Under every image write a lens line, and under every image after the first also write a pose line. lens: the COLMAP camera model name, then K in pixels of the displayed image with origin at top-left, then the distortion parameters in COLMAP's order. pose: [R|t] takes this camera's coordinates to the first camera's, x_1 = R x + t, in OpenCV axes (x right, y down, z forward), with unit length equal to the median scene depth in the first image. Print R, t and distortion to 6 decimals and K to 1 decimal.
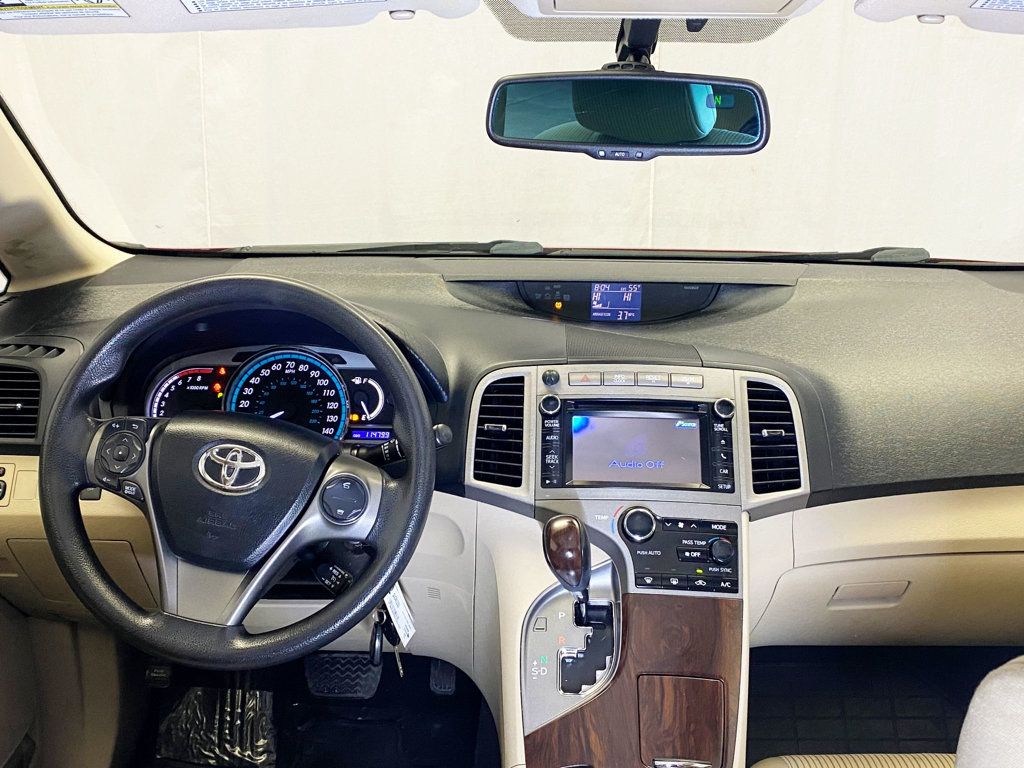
lens RADIAL K [[1083.7, 0, 510.2], [0, 1083.7, 387.2], [0, 0, 1]] dist [0.032818, 0.000000]
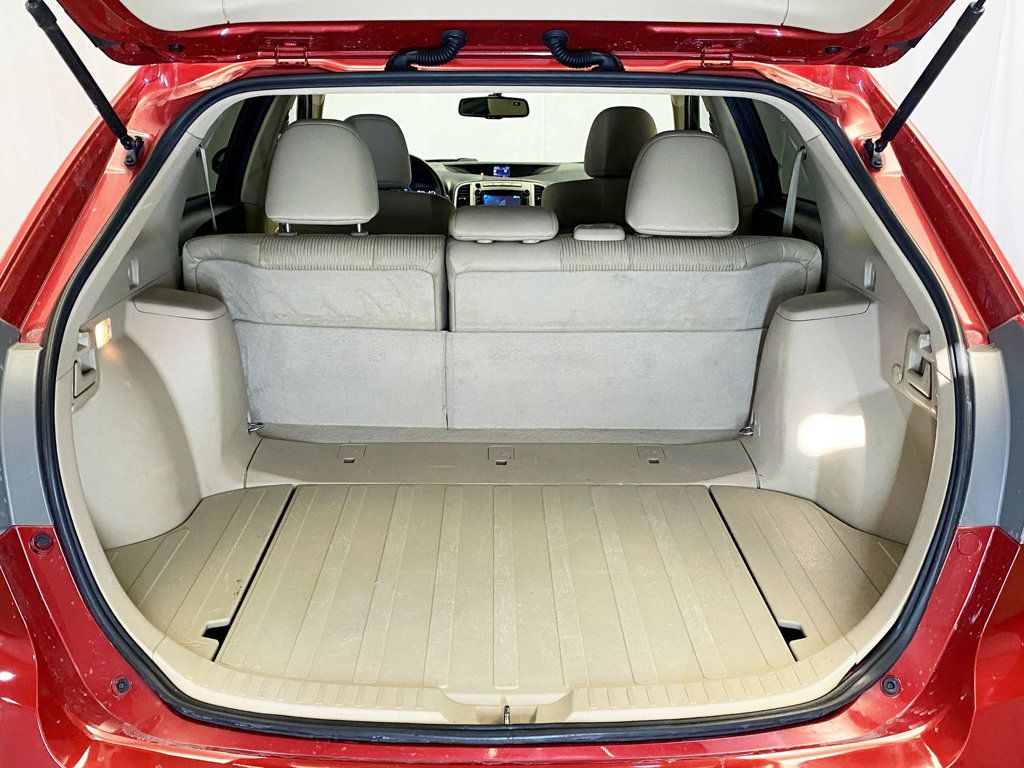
lens RADIAL K [[1083.7, 0, 512.5], [0, 1083.7, 387.9], [0, 0, 1]] dist [0.032818, 0.000000]
pose [[0.999112, -0.019629, 0.037276, 0.005660], [0.019869, 0.999784, -0.006096, 0.606246], [-0.037148, 0.006831, 0.999286, -2.252848]]
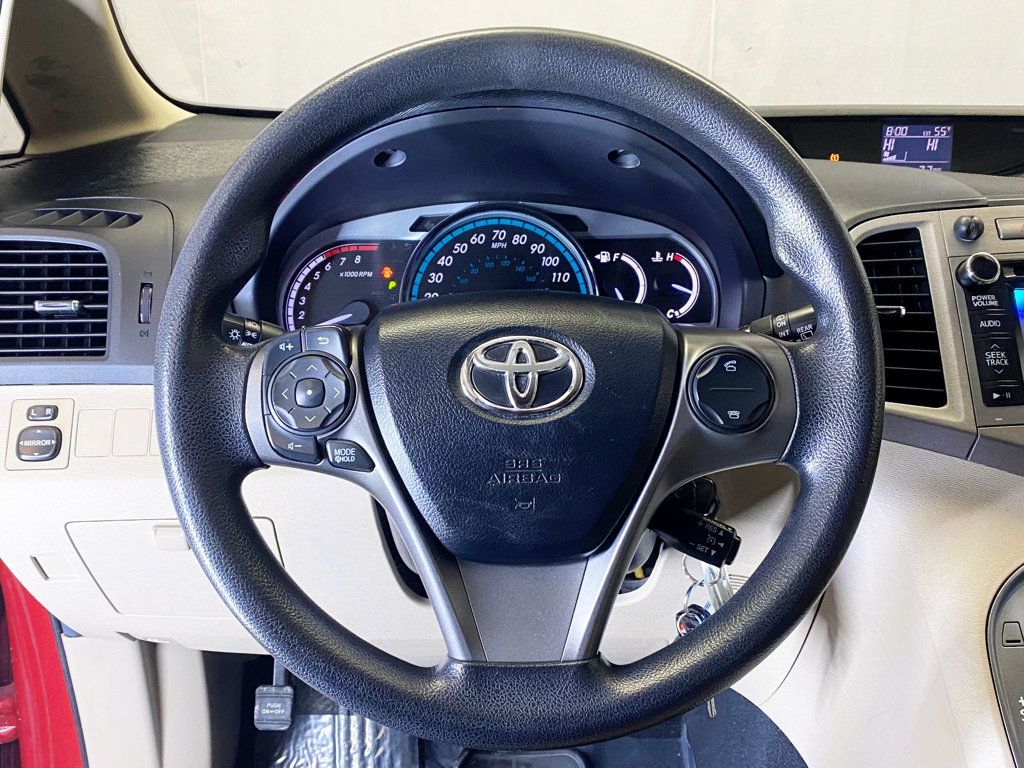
lens RADIAL K [[1040.5, 0, 511.9], [0, 1040.5, 376.9], [0, 0, 1]] dist [0.062149, 0.000000]
pose [[0.998128, -0.029664, 0.053487, -0.230954], [0.028583, 0.999374, 0.020866, 0.050411], [-0.054072, -0.019298, 0.998351, 0.384785]]
